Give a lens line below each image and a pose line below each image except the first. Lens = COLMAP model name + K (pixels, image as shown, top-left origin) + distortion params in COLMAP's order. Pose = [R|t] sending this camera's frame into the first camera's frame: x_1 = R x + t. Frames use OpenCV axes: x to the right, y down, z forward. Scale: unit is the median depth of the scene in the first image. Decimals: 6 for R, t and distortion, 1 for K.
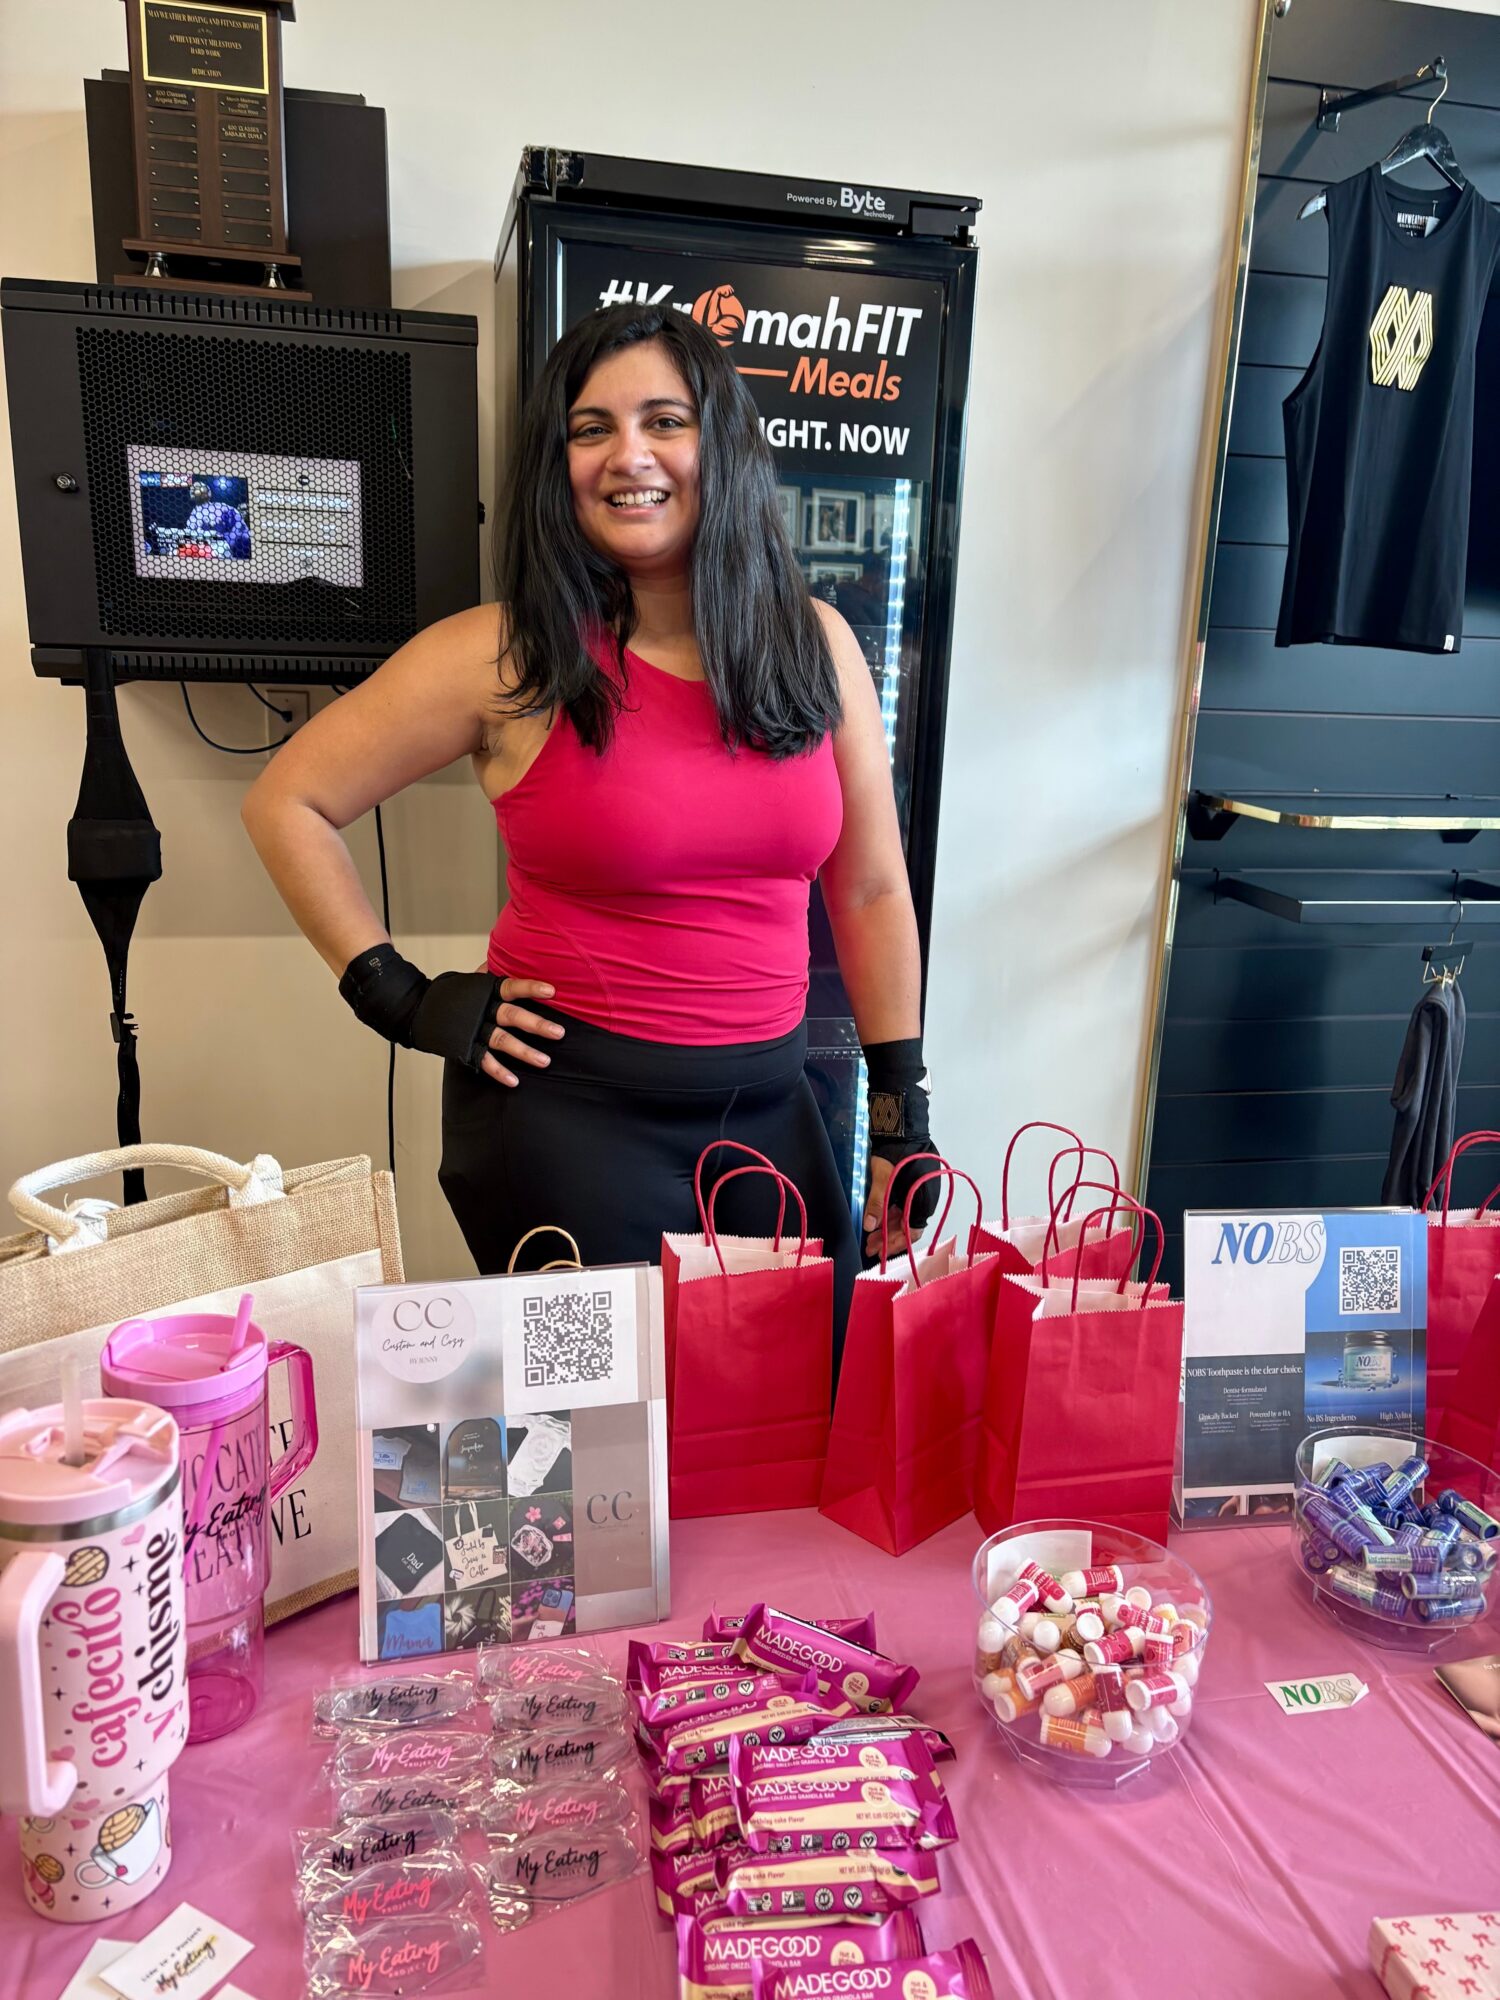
lens RADIAL K [[1519.9, 0, 741.8], [0, 1519.9, 1010.3], [0, 0, 1]] dist [-0.005411, 0.016478]
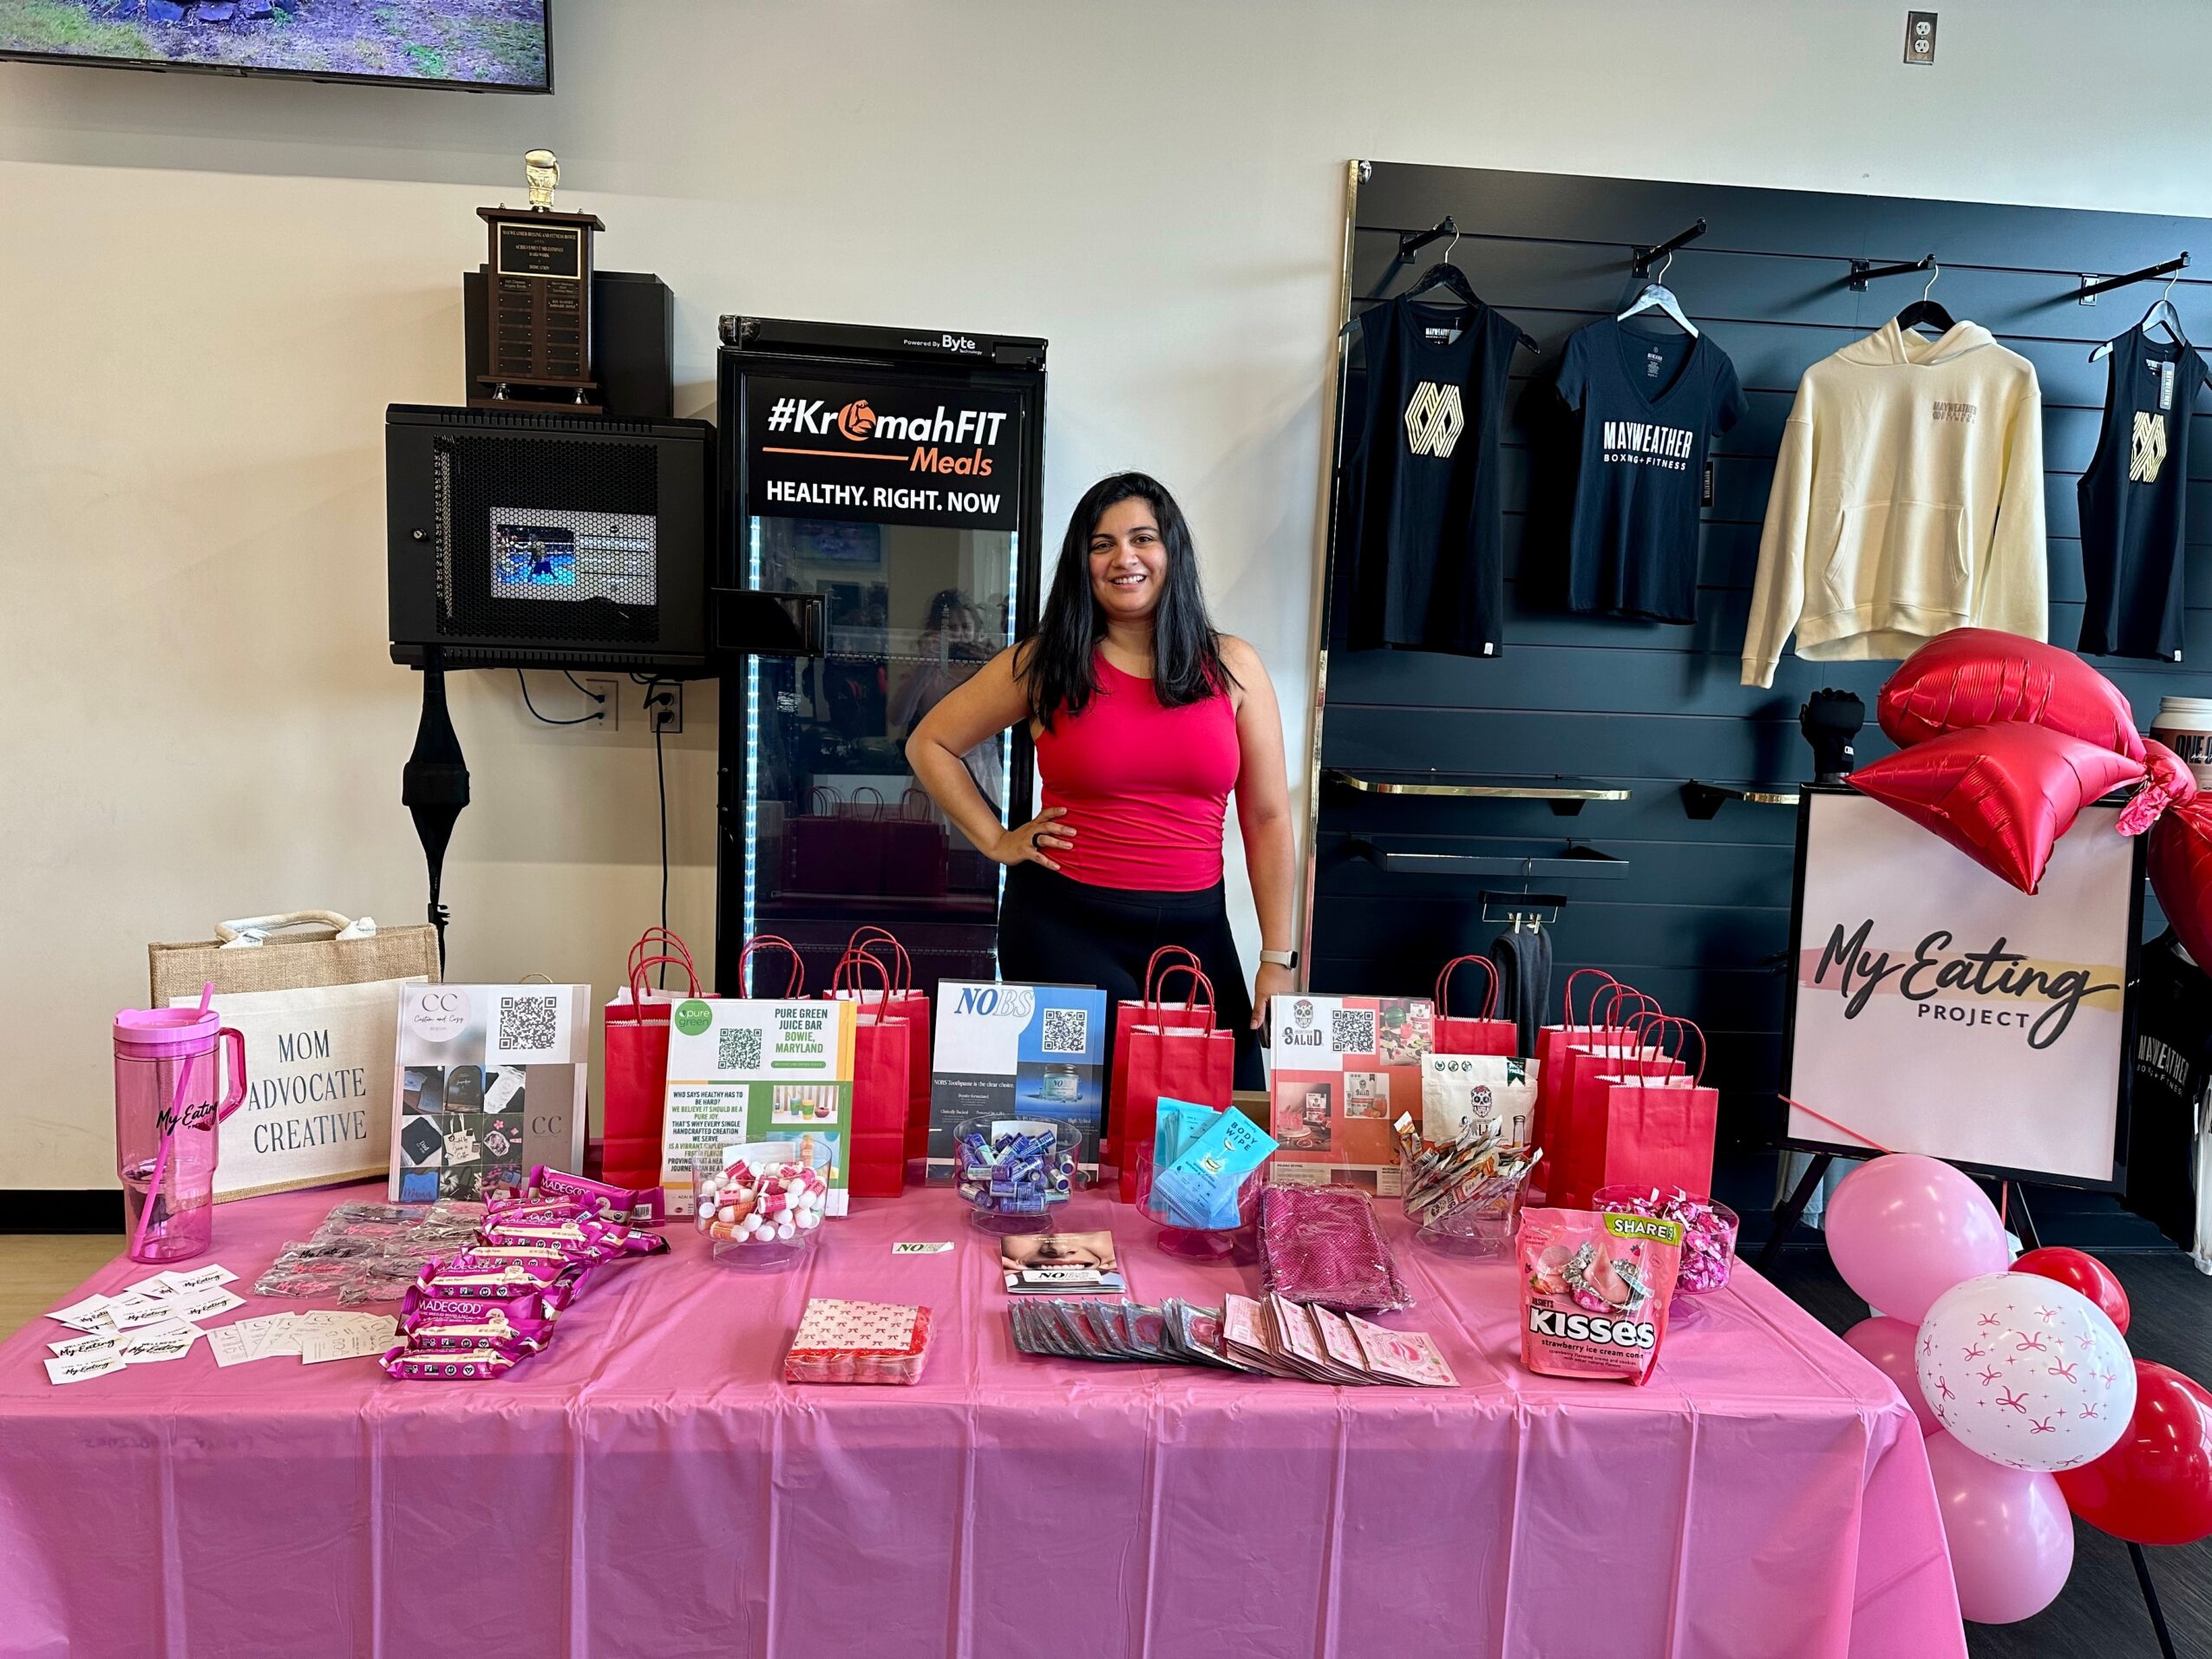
lens RADIAL K [[1546.1, 0, 1114.9], [0, 1546.1, 848.5], [0, 0, 1]] dist [0.026282, -0.020477]
pose [[0.992342, 0.018185, -0.122176, 0.405243], [-0.032999, 0.992184, -0.120342, 0.111885], [0.119033, 0.123452, 0.985186, -0.361838]]
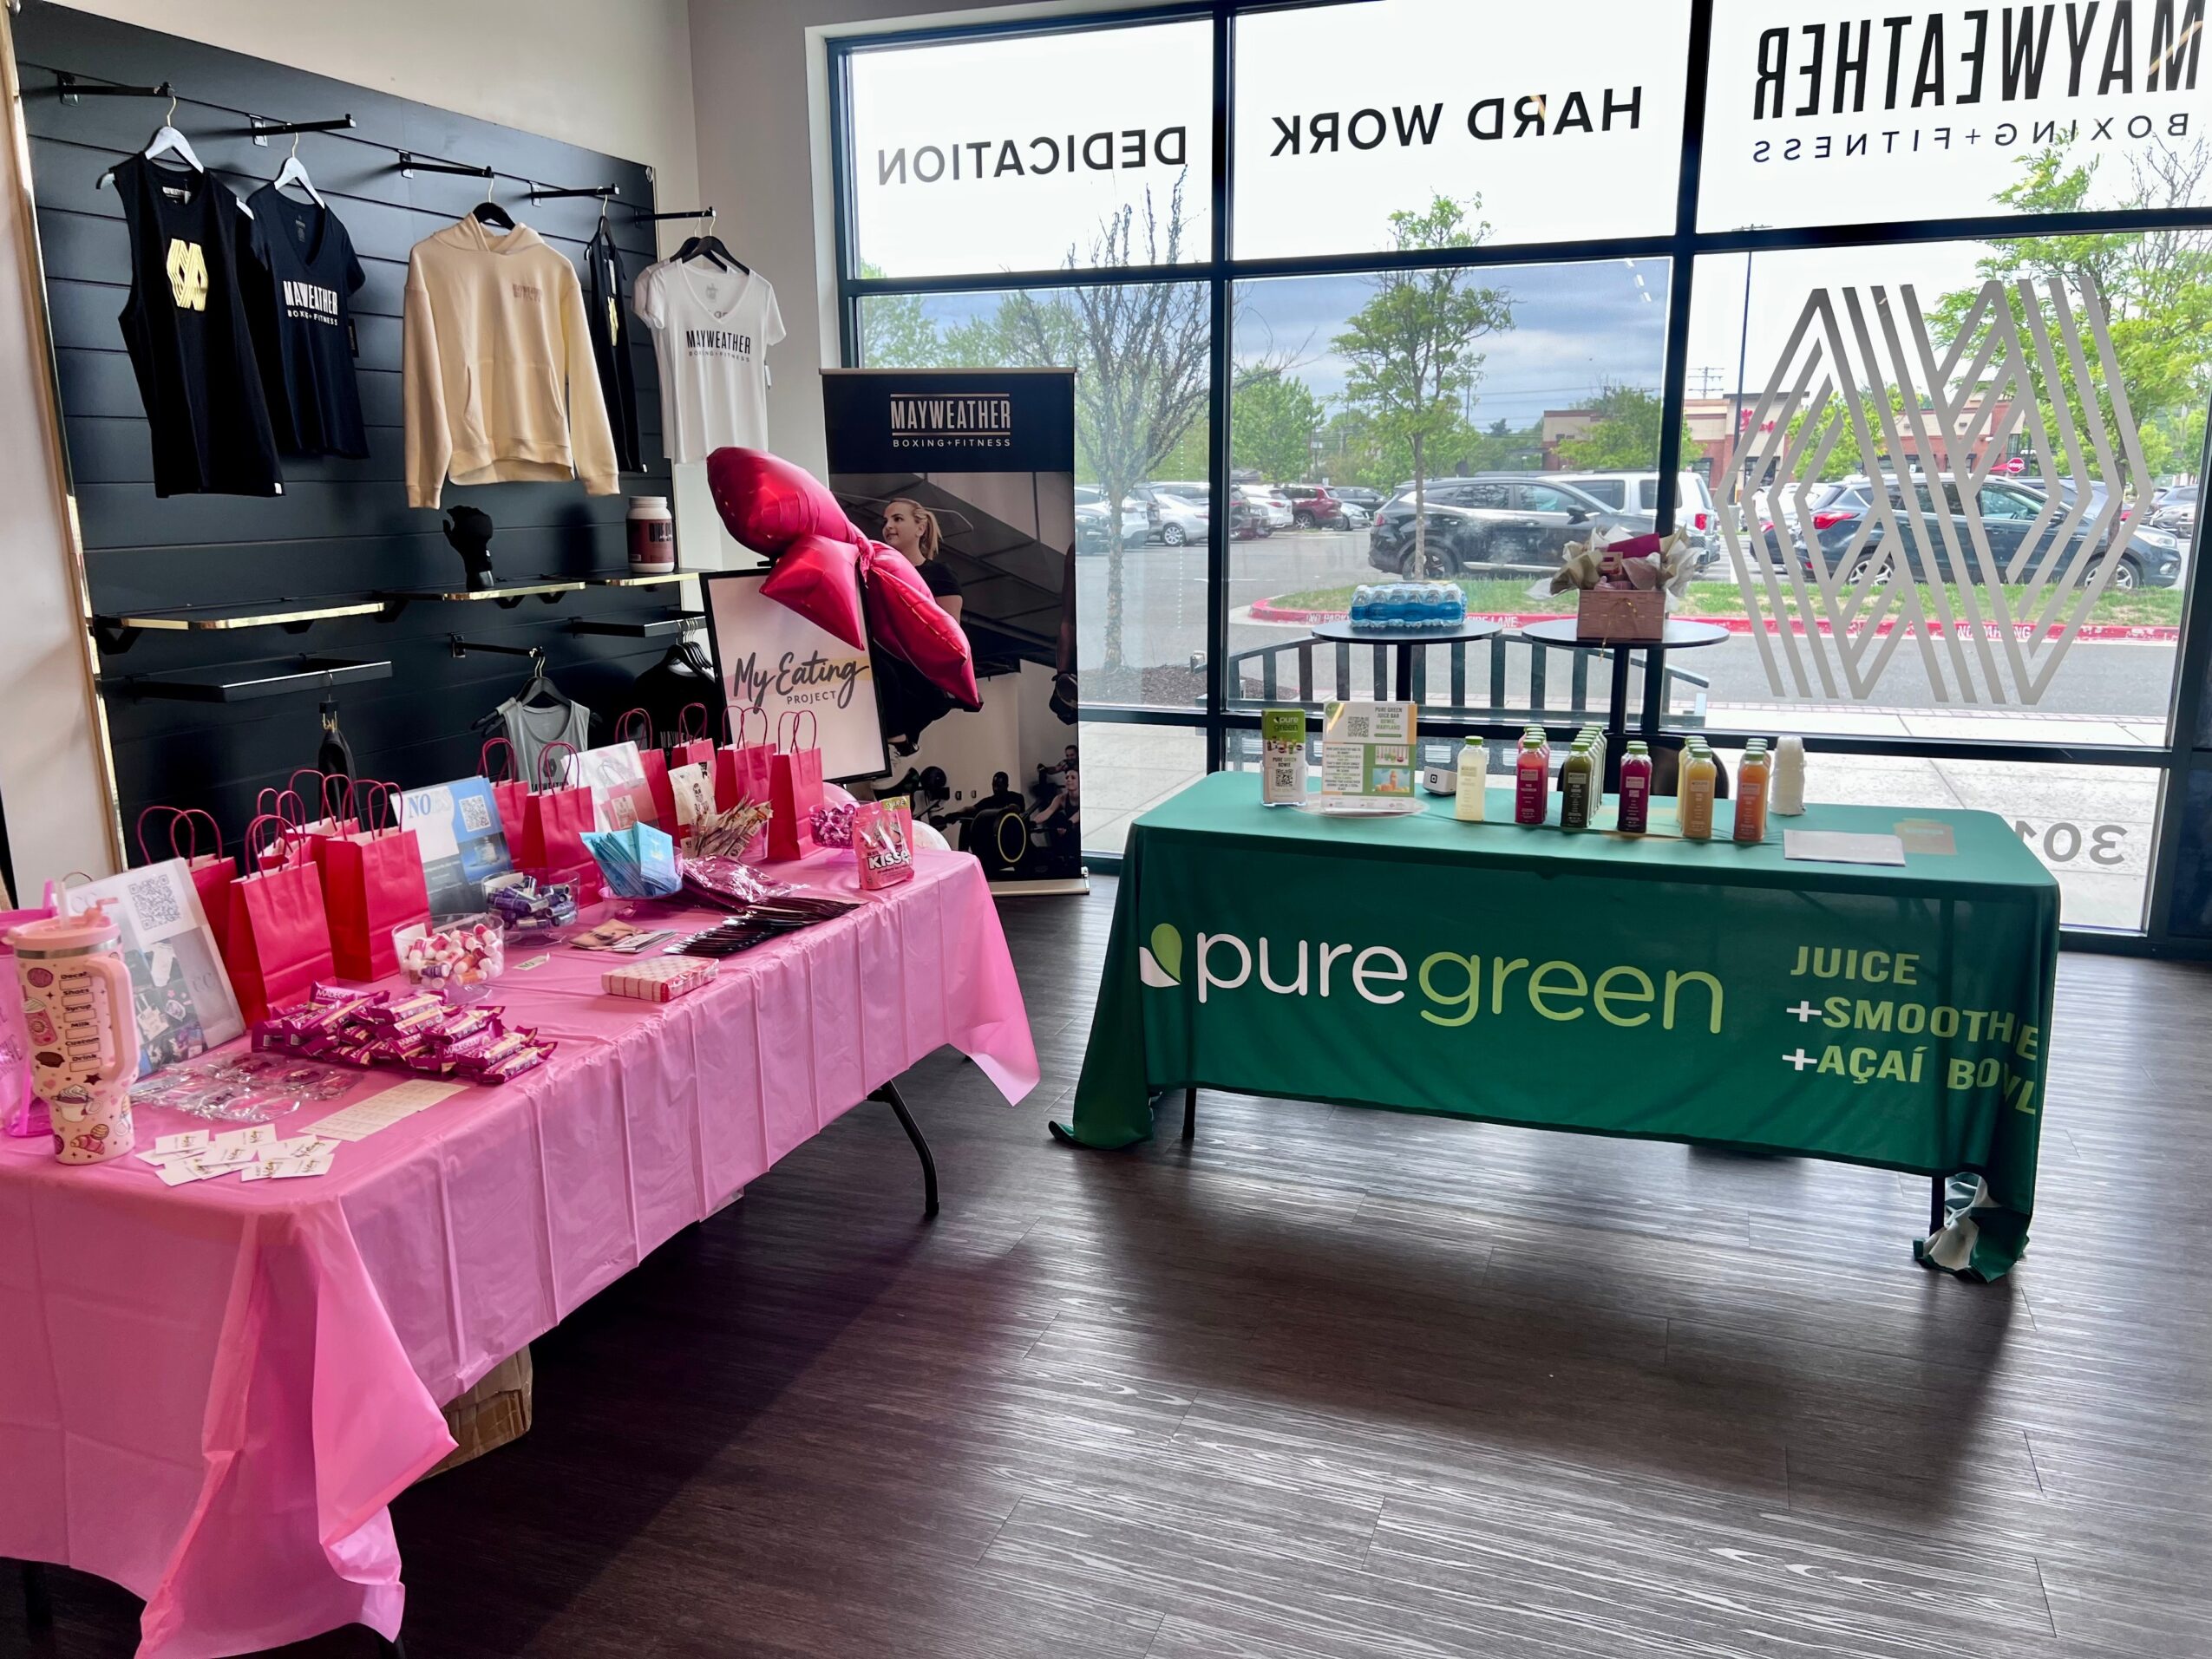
lens RADIAL K [[1680.8, 0, 1114.2], [0, 1680.8, 871.4], [0, 0, 1]] dist [-0.005411, 0.016478]
pose [[0.520445, -0.237233, 0.820279, -0.638817], [0.229974, 0.964078, 0.132909, 0.094255], [-0.822343, 0.119471, 0.556307, -0.606544]]
